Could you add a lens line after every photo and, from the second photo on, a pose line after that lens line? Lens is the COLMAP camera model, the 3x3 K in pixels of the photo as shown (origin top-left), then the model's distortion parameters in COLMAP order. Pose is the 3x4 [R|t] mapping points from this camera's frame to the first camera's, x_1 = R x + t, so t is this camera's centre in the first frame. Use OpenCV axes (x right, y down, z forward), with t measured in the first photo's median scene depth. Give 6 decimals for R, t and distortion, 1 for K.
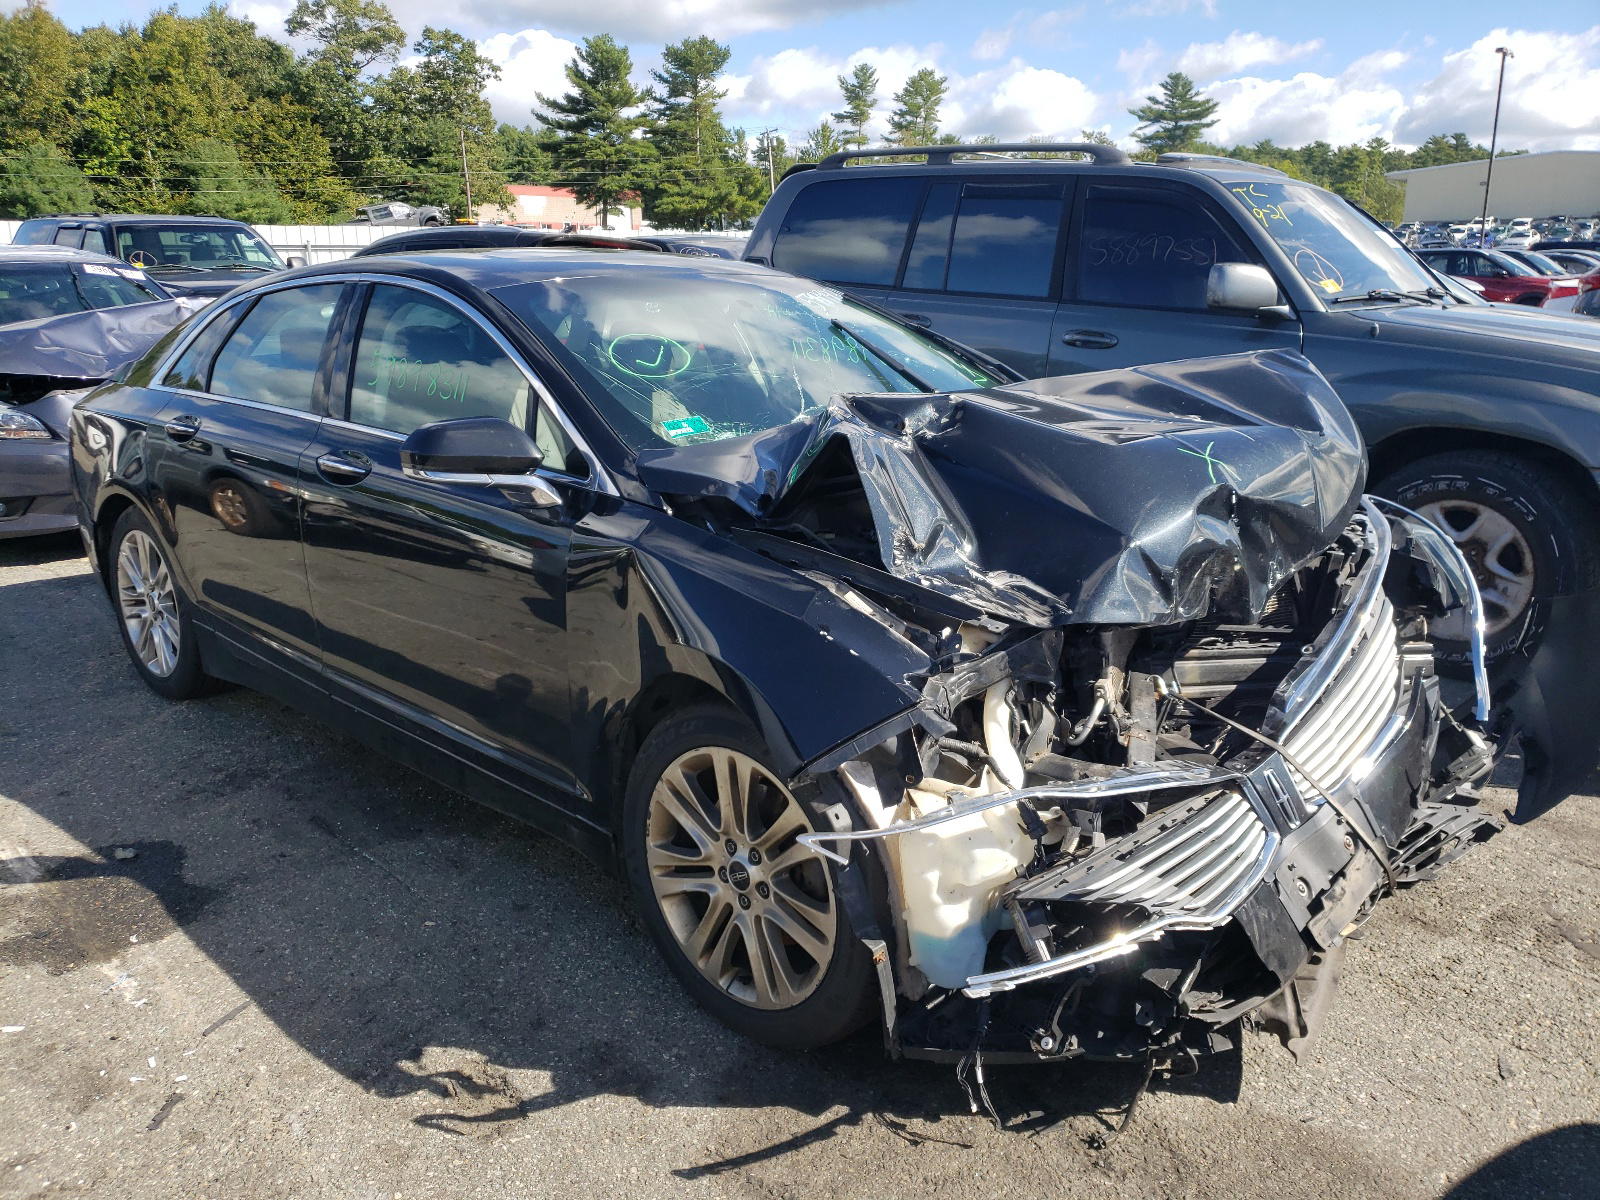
lens RADIAL K [[1329.3, 0, 800.0], [0, 1329.3, 600.0], [0, 0, 1]] dist [0.015132, 0.014514]
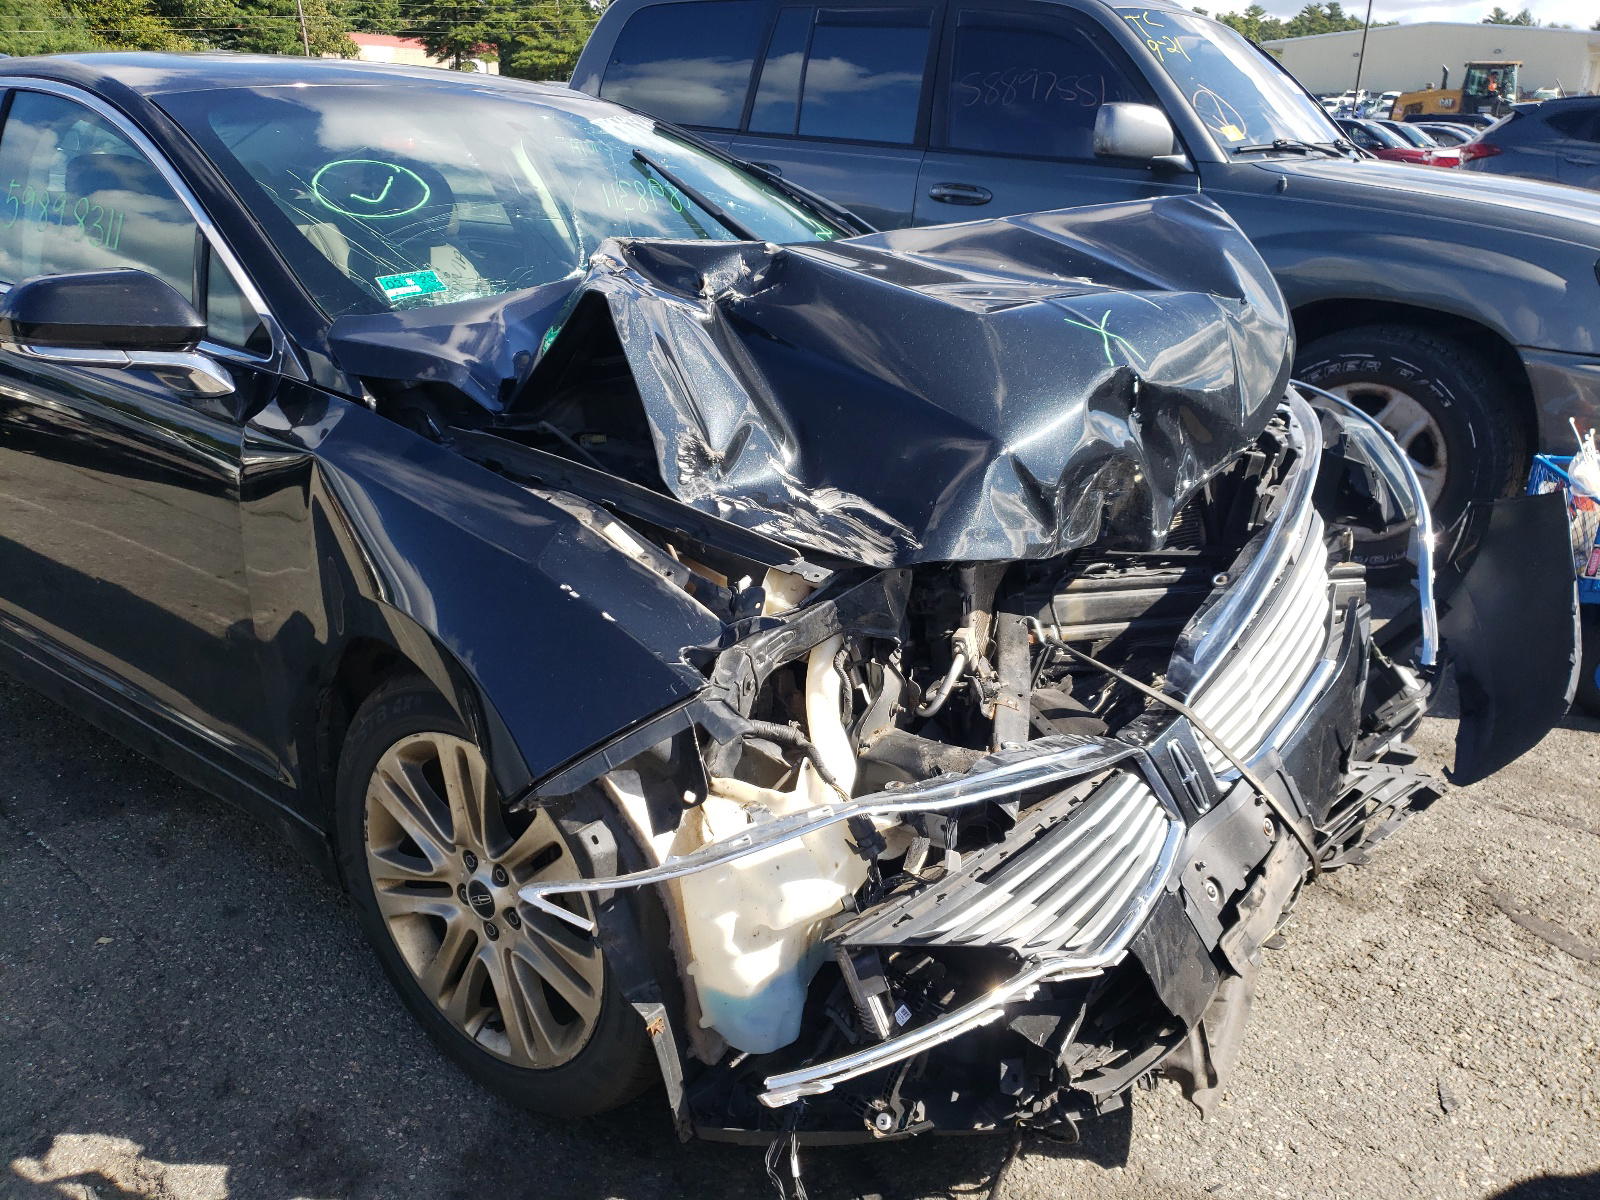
lens RADIAL K [[1178.4, 0, 800.0], [0, 1178.4, 600.0], [0, 0, 1]] dist [0.061077, -0.048566]
pose [[0.997094, -0.013334, 0.075012, 0.081492], [0.004843, 0.993666, 0.112269, -0.032186], [-0.076034, -0.111579, 0.990843, 0.330144]]
